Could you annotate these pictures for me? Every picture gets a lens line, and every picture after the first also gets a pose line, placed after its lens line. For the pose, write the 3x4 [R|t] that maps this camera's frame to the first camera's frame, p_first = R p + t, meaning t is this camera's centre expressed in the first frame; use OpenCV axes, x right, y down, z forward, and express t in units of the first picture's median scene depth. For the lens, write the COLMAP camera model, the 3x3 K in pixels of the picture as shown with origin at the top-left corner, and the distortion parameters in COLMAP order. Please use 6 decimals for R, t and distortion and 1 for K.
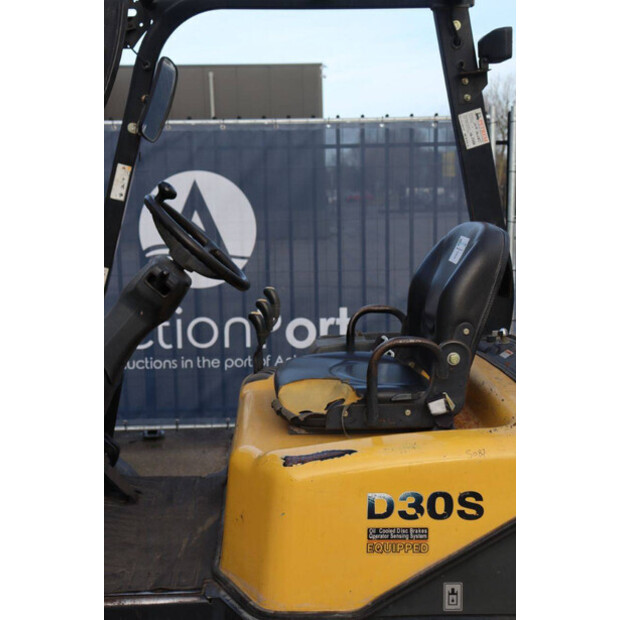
lens RADIAL K [[840.4, 0, 305.6], [0, 840.4, 314.4], [0, 0, 1]] dist [0.106165, 0.000000]
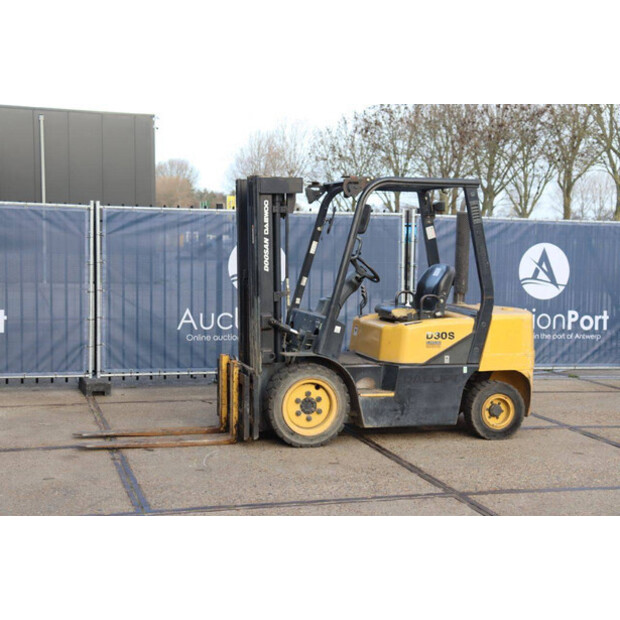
lens RADIAL K [[990.7, 0, 310.9], [0, 990.7, 313.8], [0, 0, 1]] dist [0.148274, 0.000000]
pose [[0.967155, 0.012513, 0.253878, -1.144723], [0.004431, 0.997806, -0.066059, 0.305517], [-0.254147, 0.065014, 0.964978, -2.338856]]
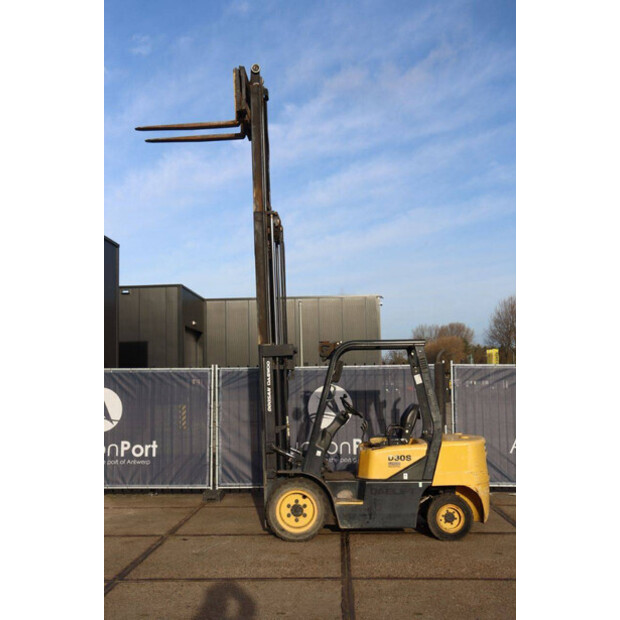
lens RADIAL K [[778.1, 0, 308.2], [0, 778.1, 312.2], [0, 0, 1]] dist [-0.019348, 0.000000]
pose [[0.997402, -0.005363, -0.071833, -0.048794], [-0.011483, 0.972634, -0.232061, 0.334941], [0.071112, 0.232283, 0.970045, -2.730376]]
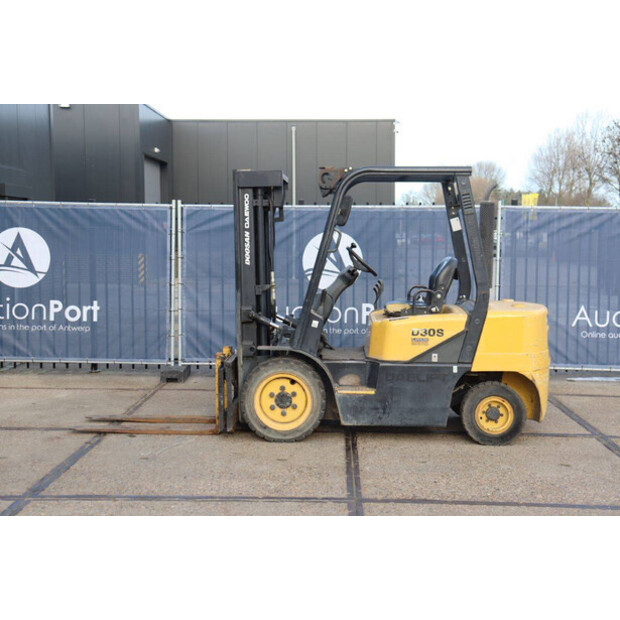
lens RADIAL K [[936.8, 0, 313.6], [0, 936.8, 309.1], [0, 0, 1]] dist [0.100549, 0.000000]
pose [[0.997921, 0.025553, -0.059170, -0.082604], [-0.029172, 0.997704, -0.061122, 0.279977], [0.057472, 0.062721, 0.996375, -2.231650]]
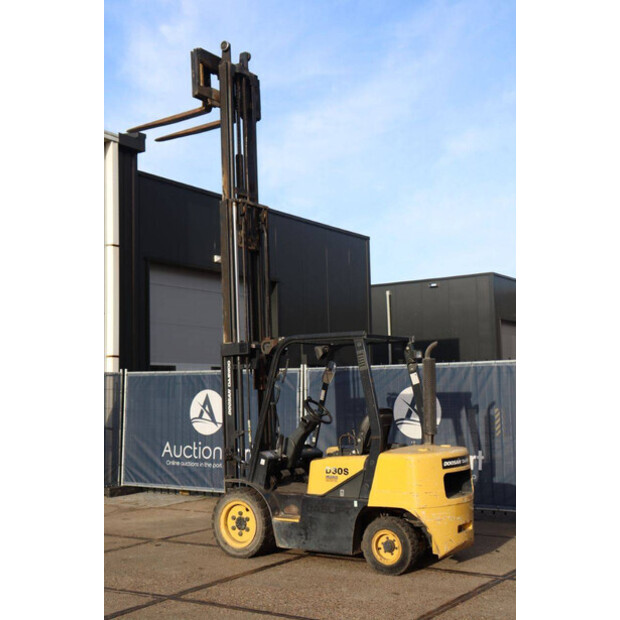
lens RADIAL K [[869.1, 0, 307.7], [0, 869.1, 314.1], [0, 0, 1]] dist [0.040221, 0.000000]
pose [[0.815554, -0.051464, -0.576388, 1.907674], [-0.077853, 0.977224, -0.197411, 0.239661], [0.573420, 0.205873, 0.792973, -2.028263]]
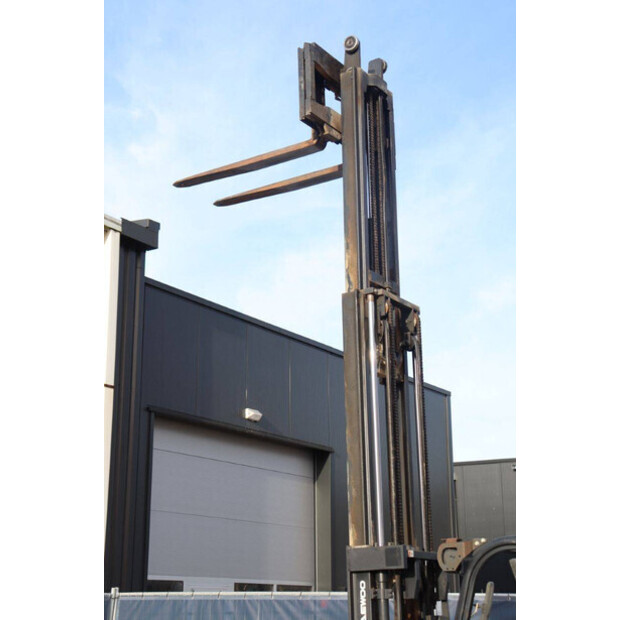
lens RADIAL K [[1109.2, 0, 307.6], [0, 1109.2, 306.9], [0, 0, 1]] dist [0.215908, 0.000000]
pose [[0.825020, -0.132936, -0.549245, 0.899562], [-0.096162, 0.924736, -0.368262, 0.111761], [0.556861, 0.356640, 0.750142, -1.482931]]
